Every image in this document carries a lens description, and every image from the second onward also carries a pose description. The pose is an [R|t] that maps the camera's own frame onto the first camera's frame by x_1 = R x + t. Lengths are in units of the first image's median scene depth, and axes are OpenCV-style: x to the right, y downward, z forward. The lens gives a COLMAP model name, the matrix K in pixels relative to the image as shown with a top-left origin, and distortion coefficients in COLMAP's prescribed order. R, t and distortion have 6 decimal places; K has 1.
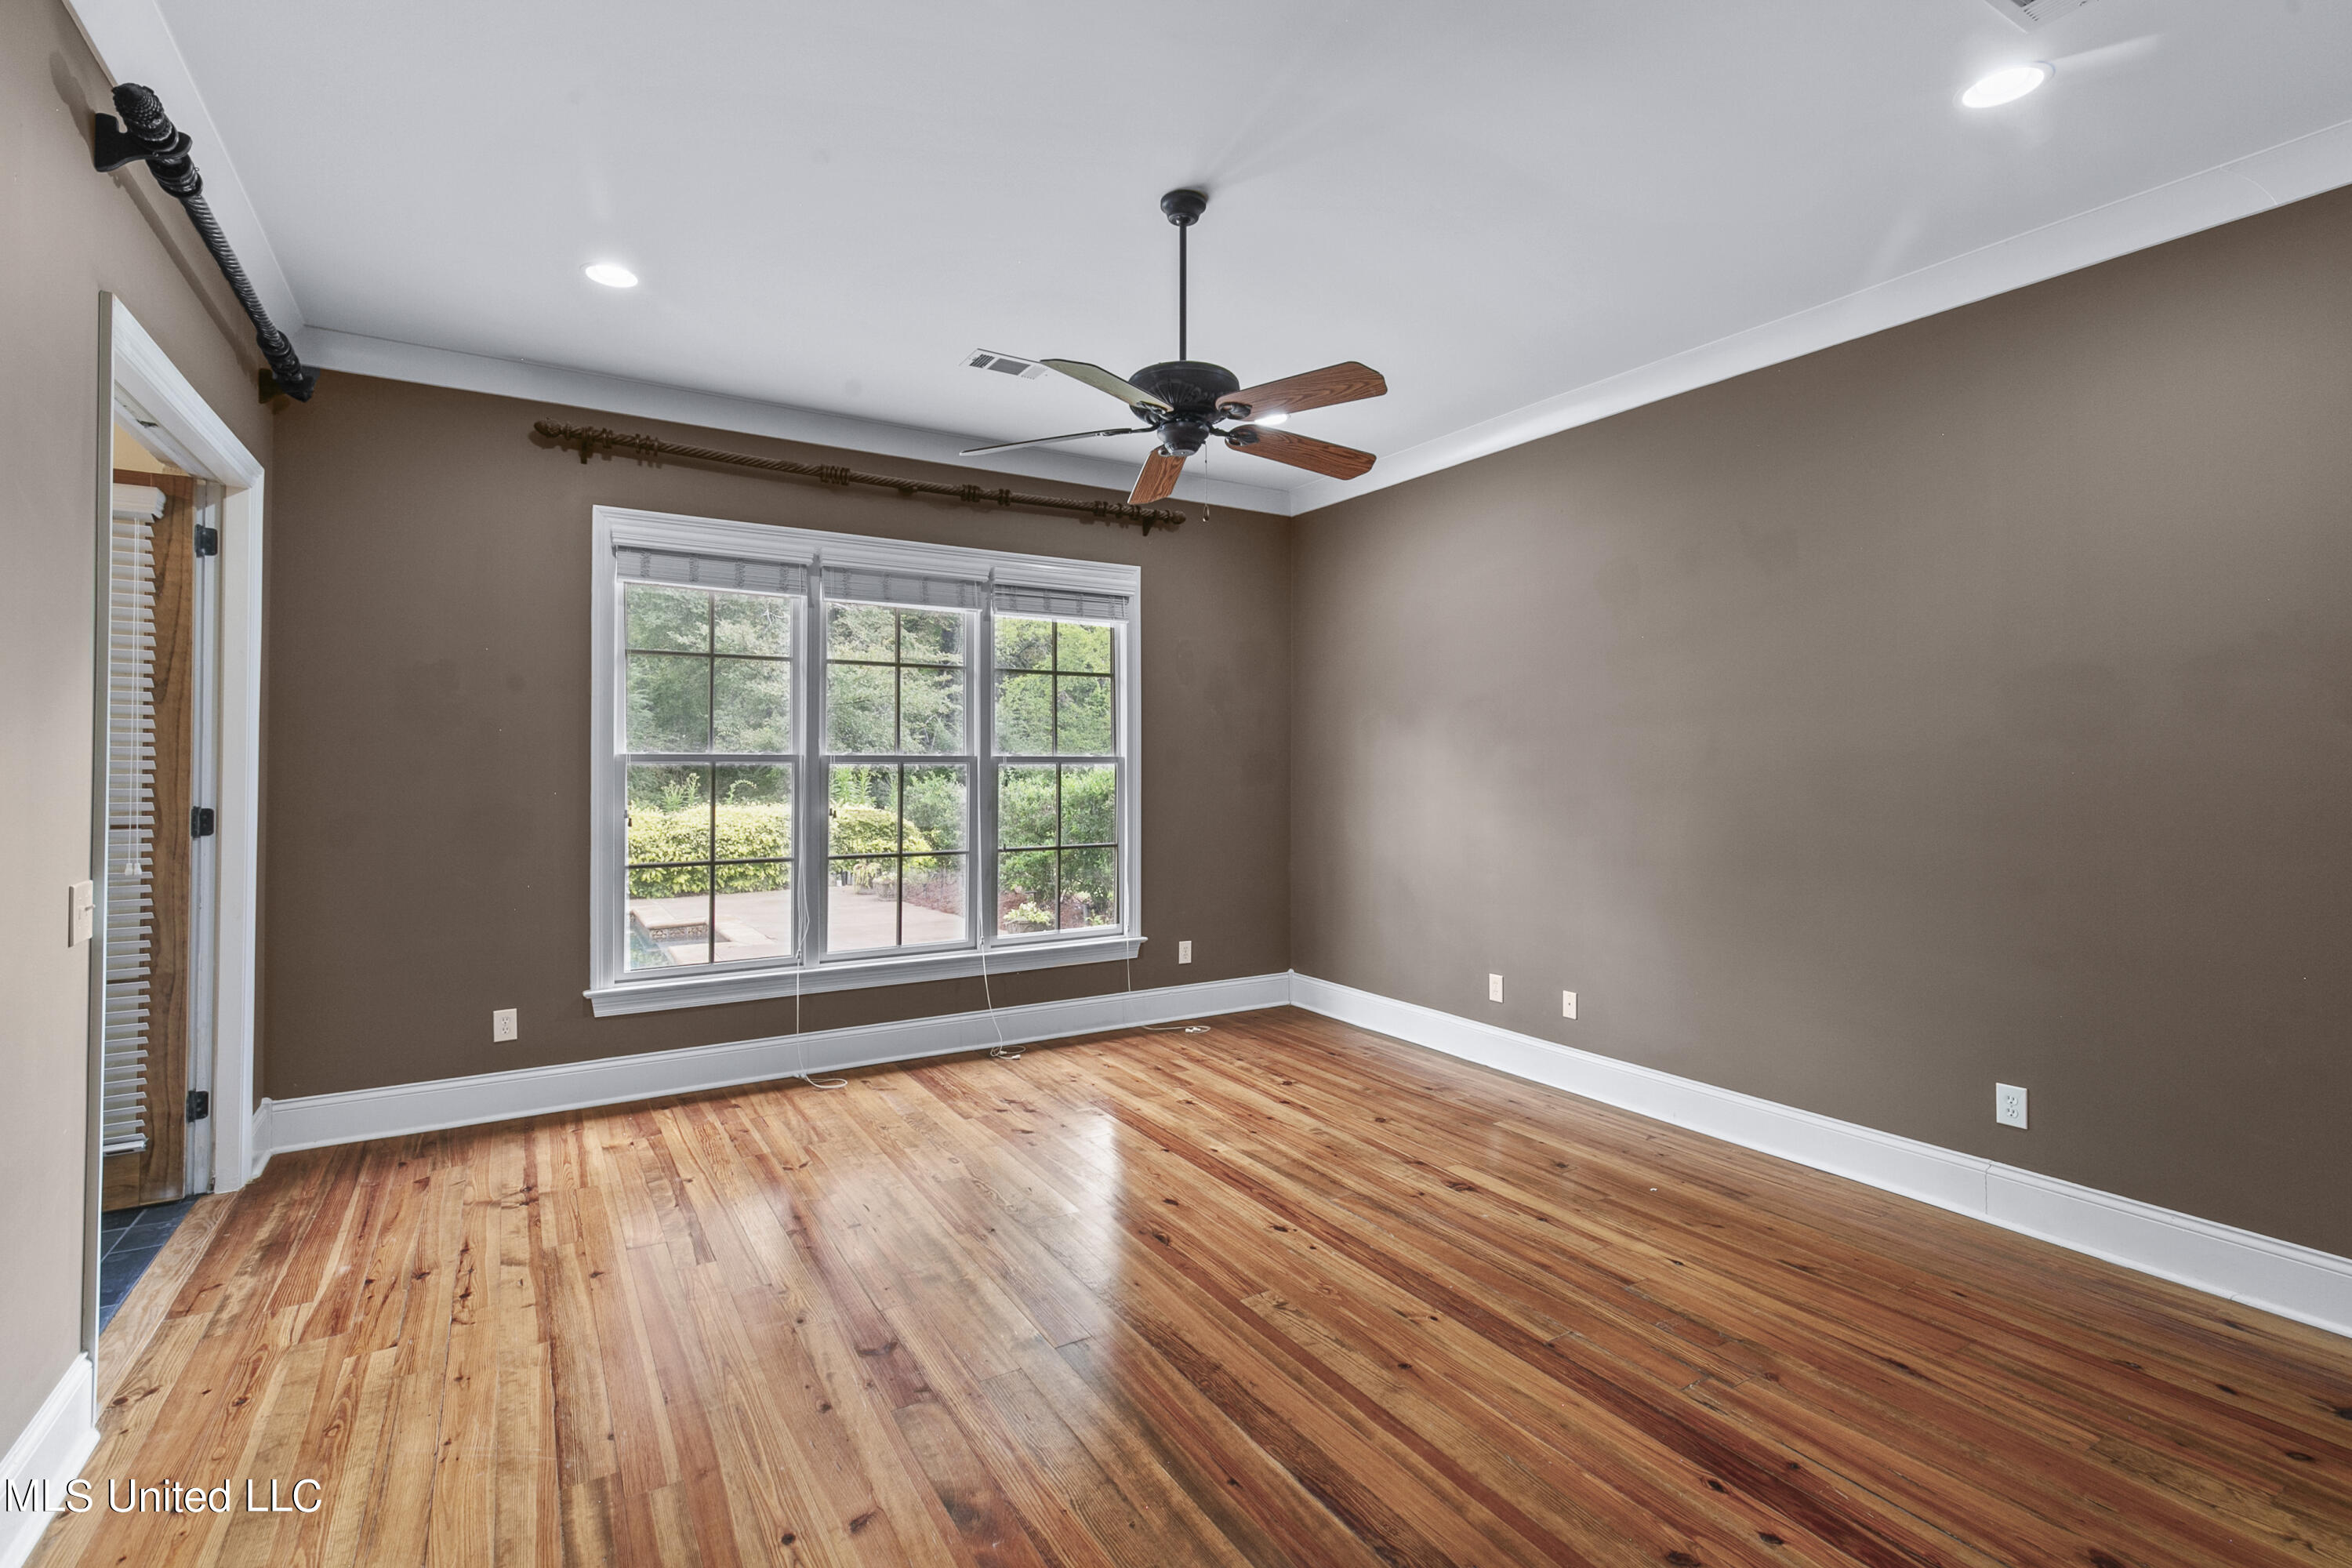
lens RADIAL K [[1071.8, 0, 1187.3], [0, 1071.8, 760.9], [0, 0, 1]] dist [0.011206, -0.001150]
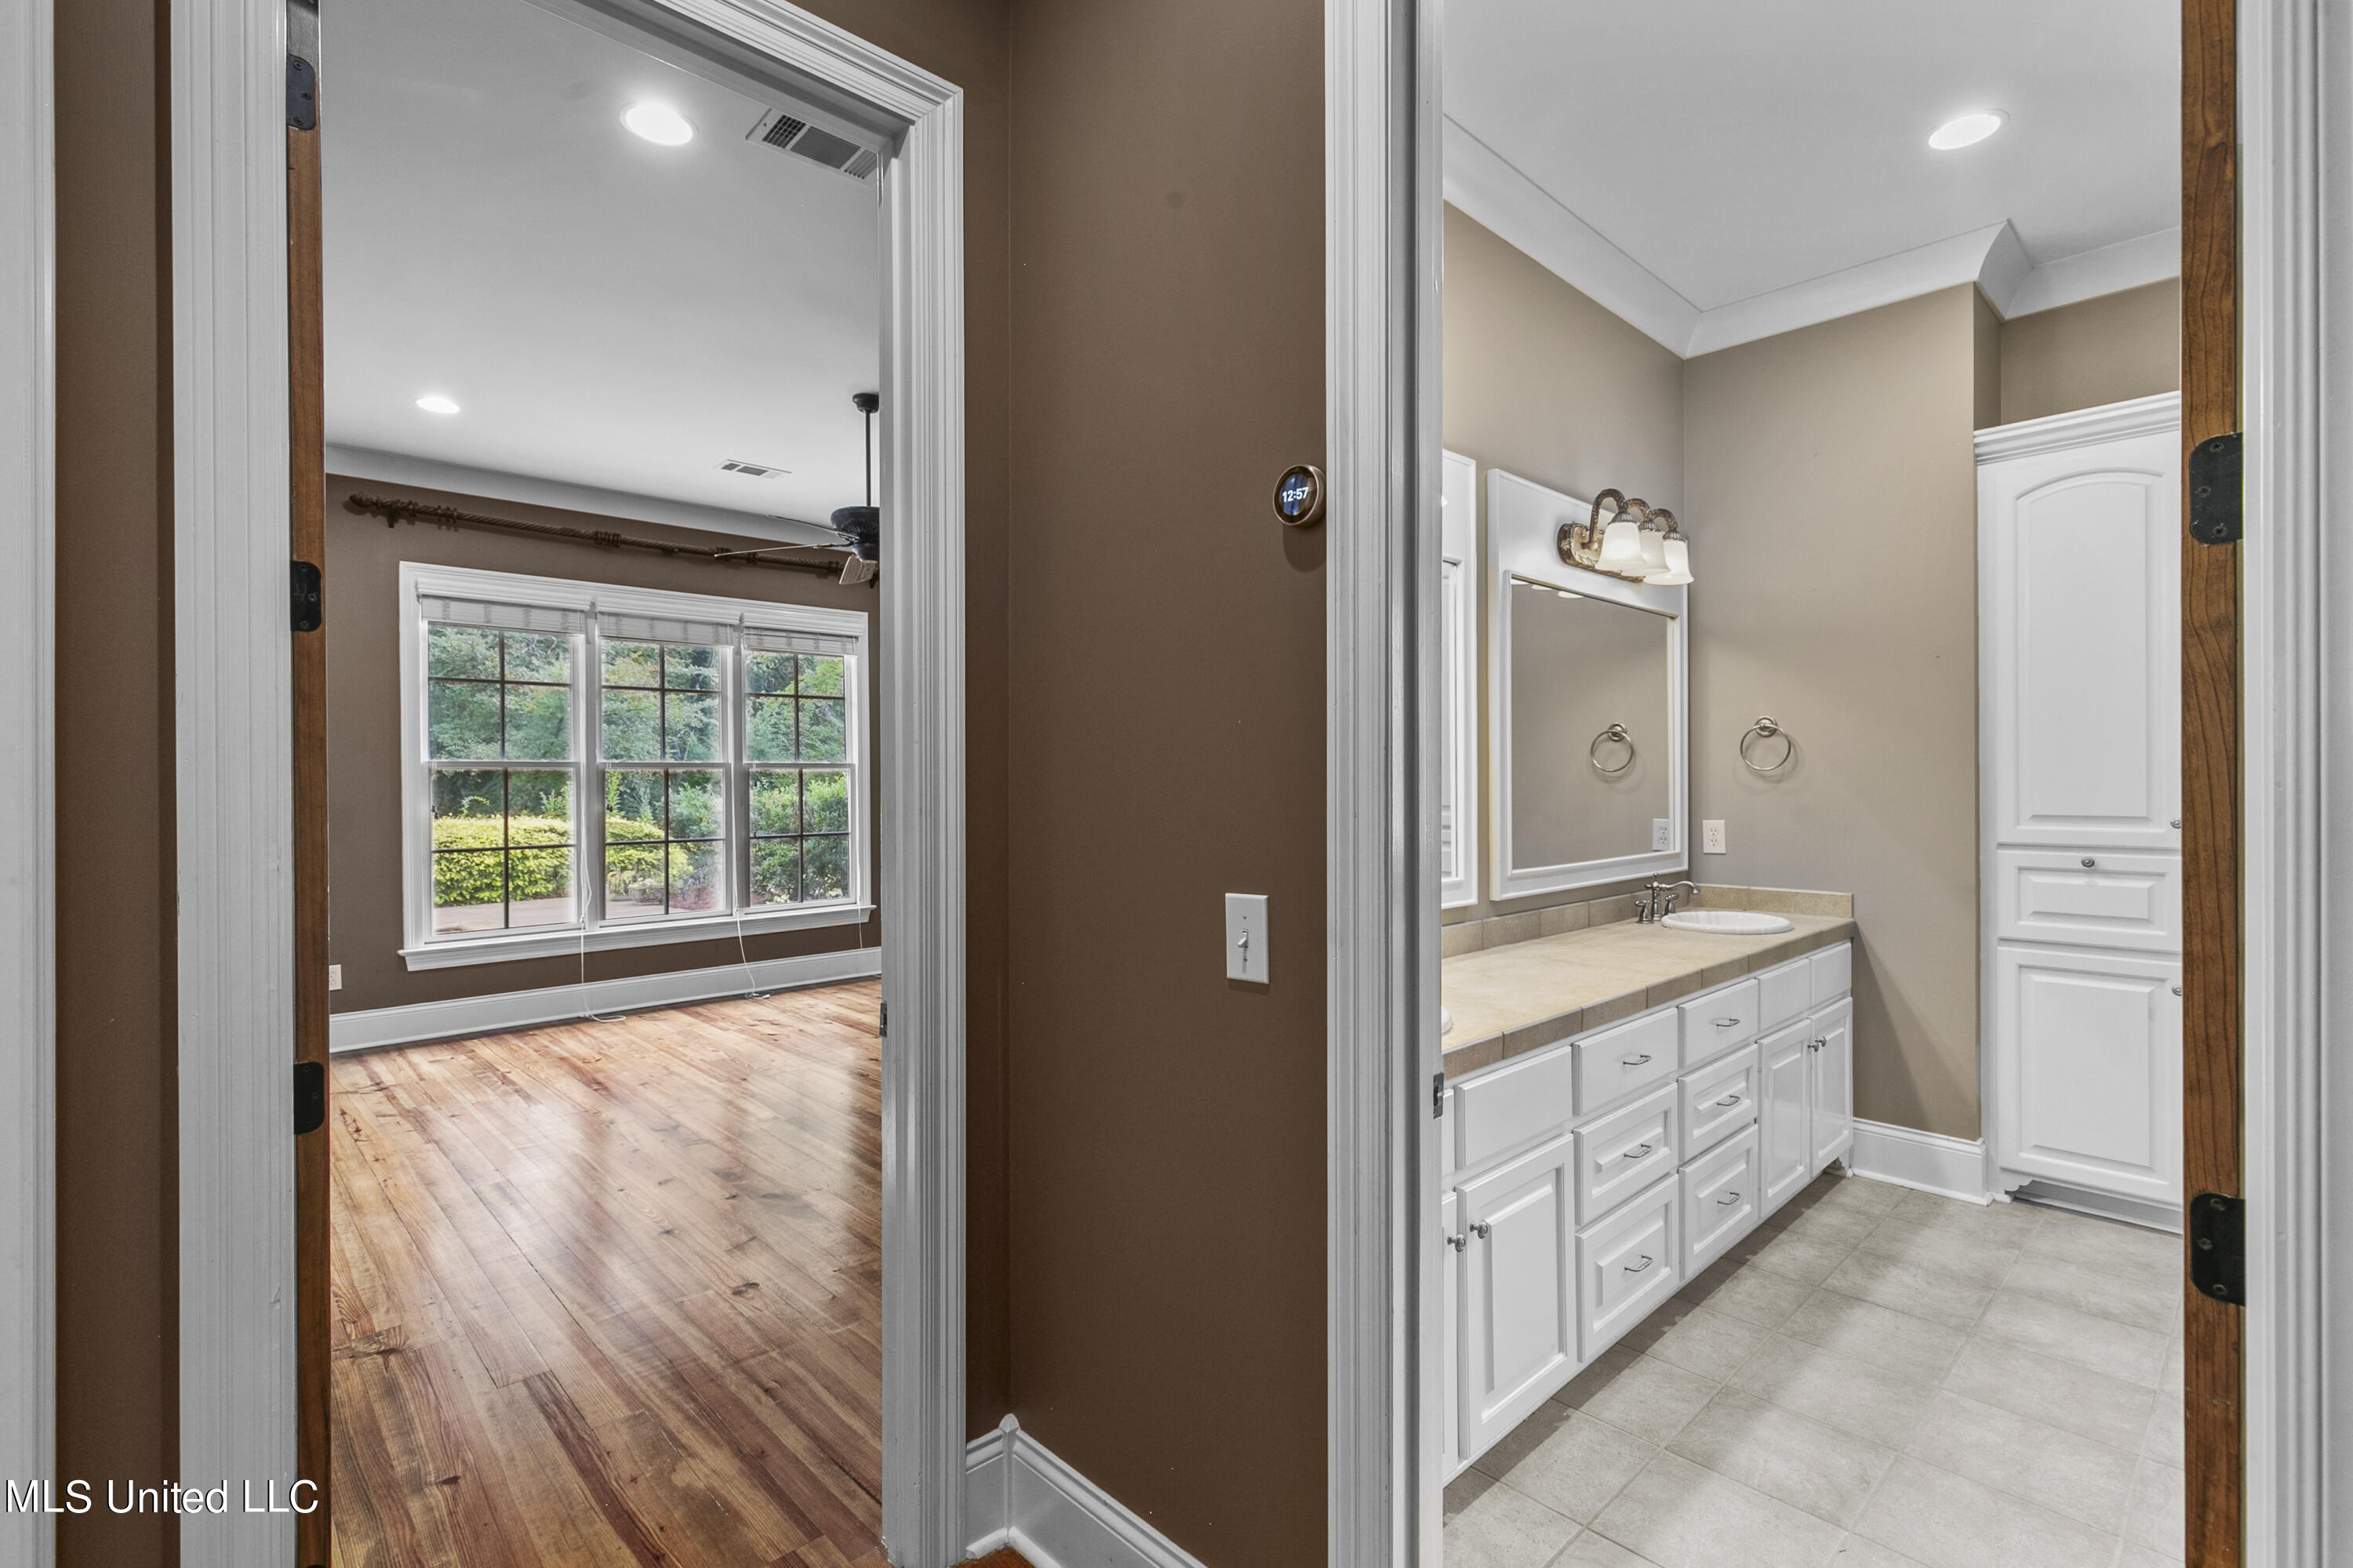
lens RADIAL K [[1072.3, 0, 1175.7], [0, 1072.3, 789.0], [0, 0, 1]] dist [0.011206, -0.001150]
pose [[0.980823, -0.008881, 0.194699, 0.083978], [0.006412, 0.999891, 0.013305, 0.015061], [-0.194796, -0.011802, 0.980773, -0.407812]]
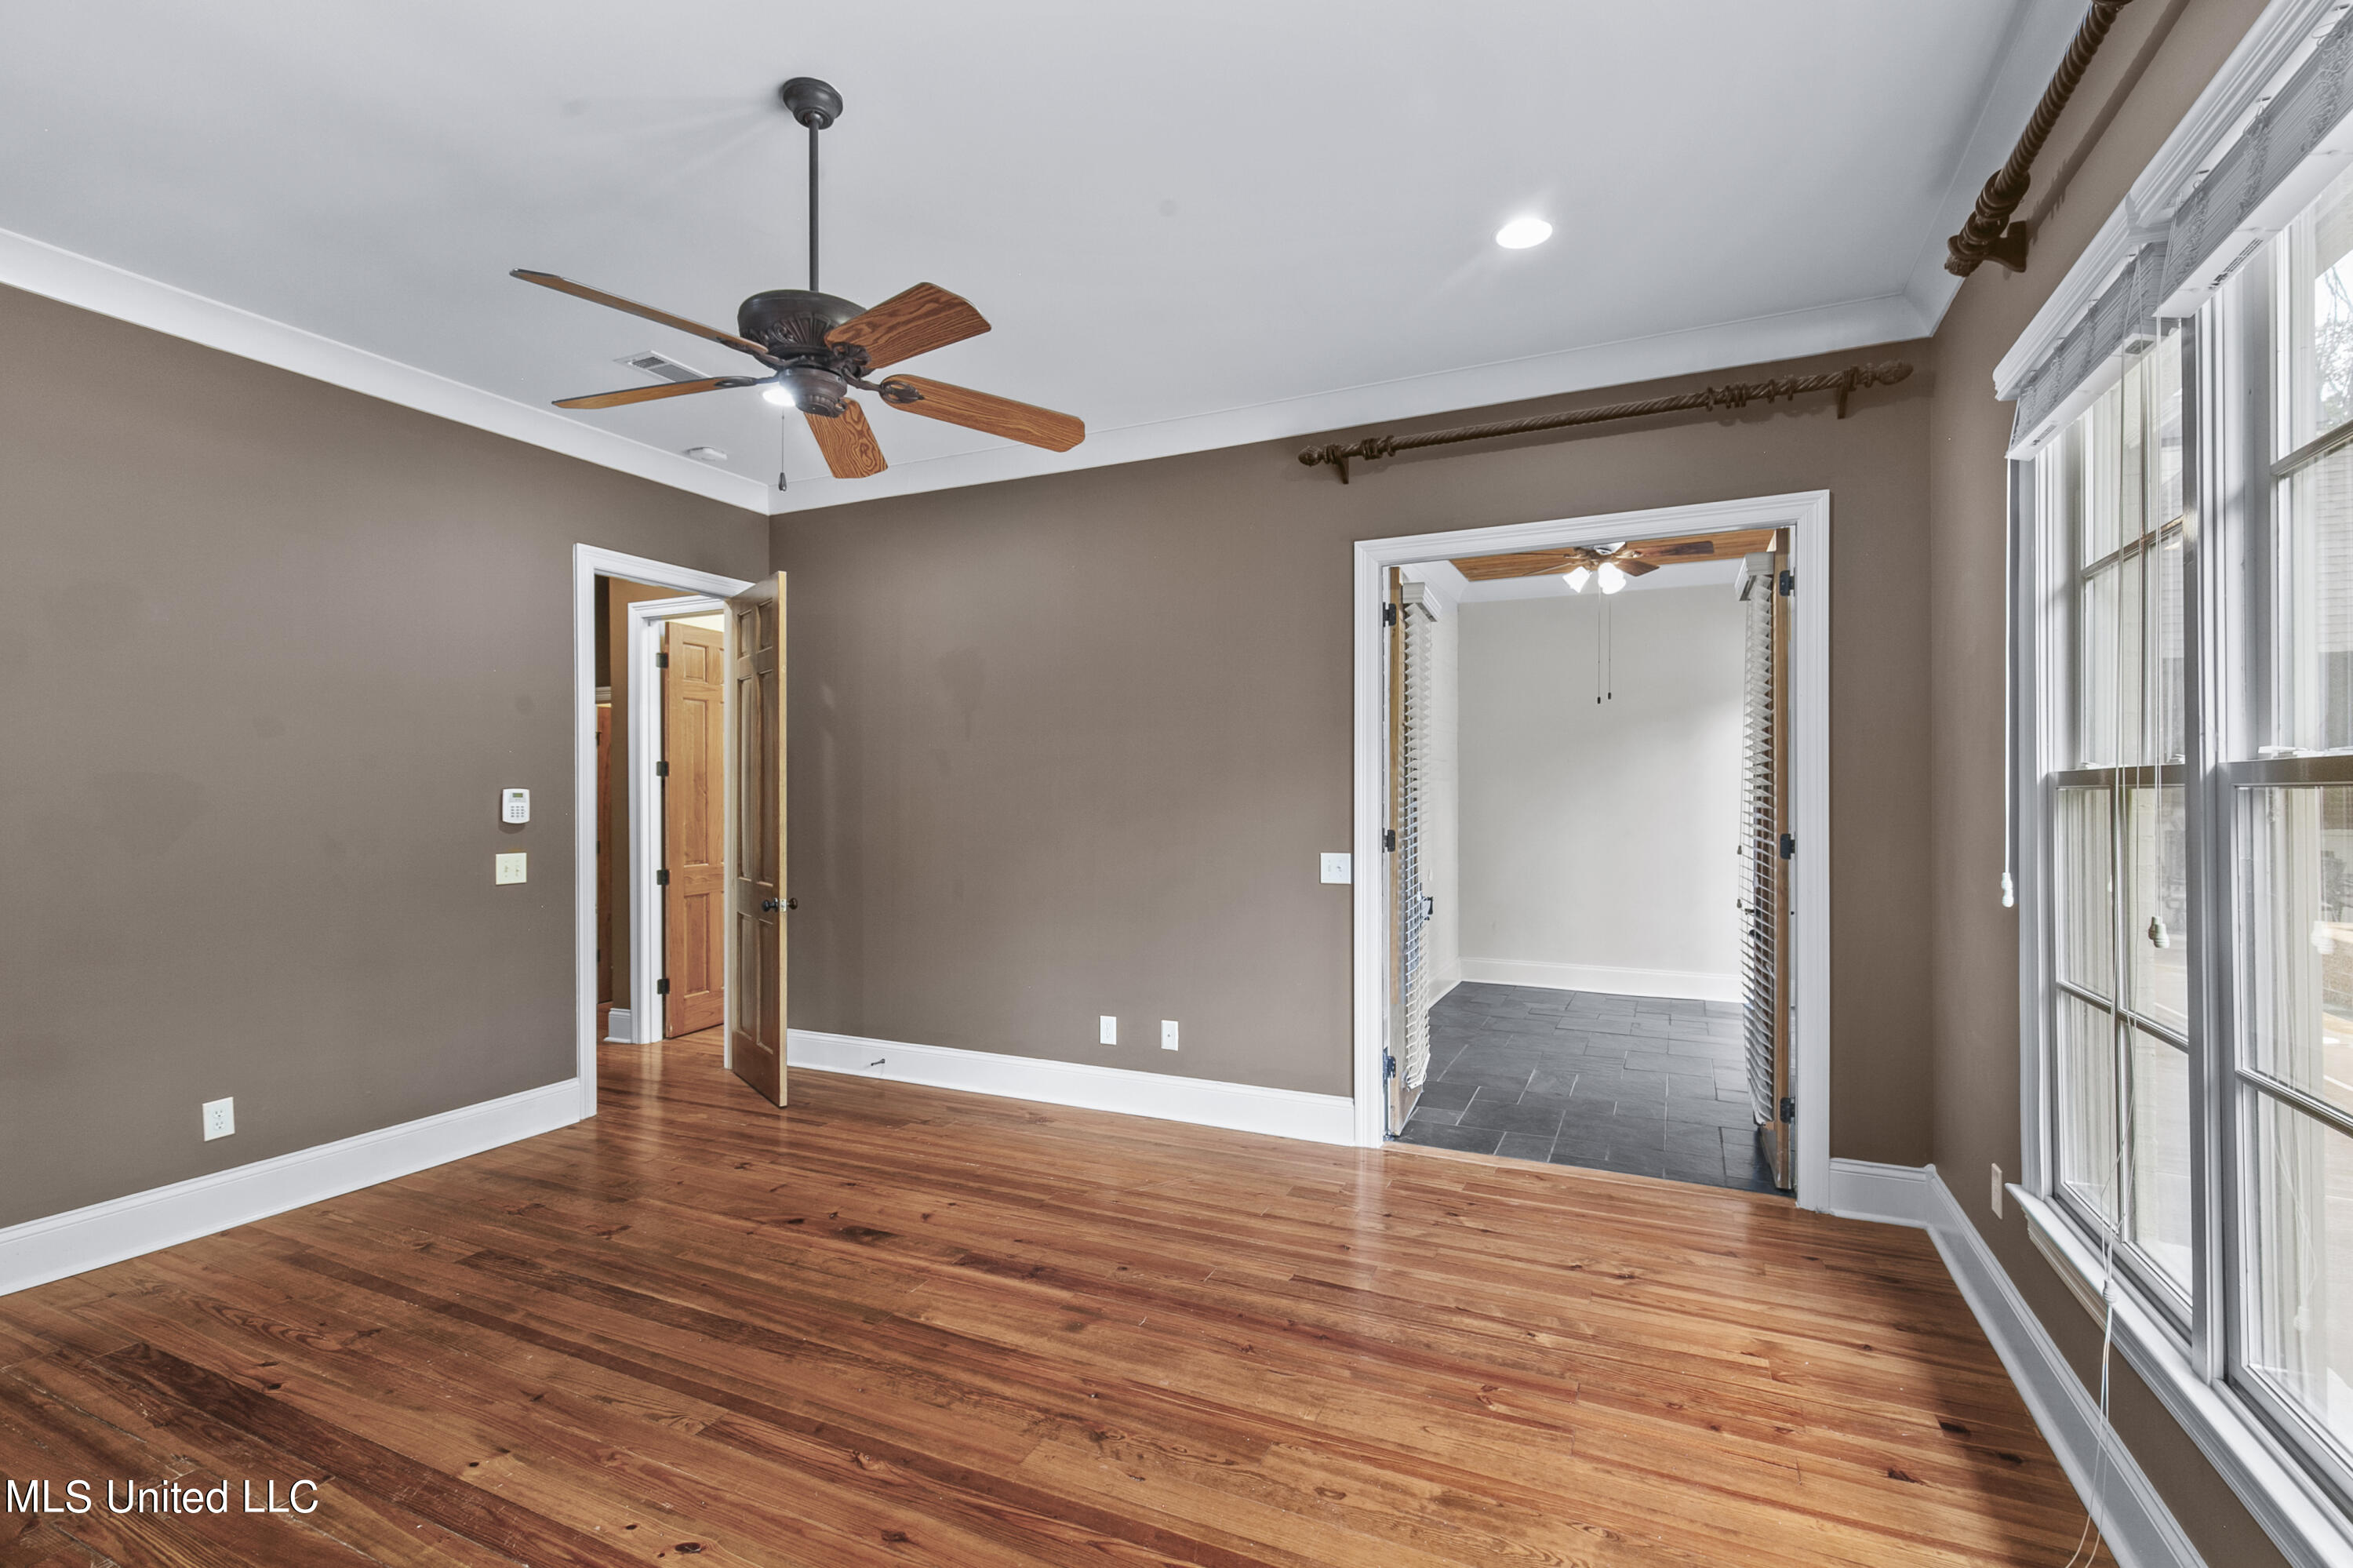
lens RADIAL K [[1072.3, 0, 1166.9], [0, 1072.3, 787.0], [0, 0, 1]] dist [0.011206, -0.001150]
pose [[-0.851082, -0.000320, -0.525033, 0.131795], [0.003144, 0.999979, -0.005706, 0.002162], [0.525023, -0.006507, -0.851063, 1.234264]]
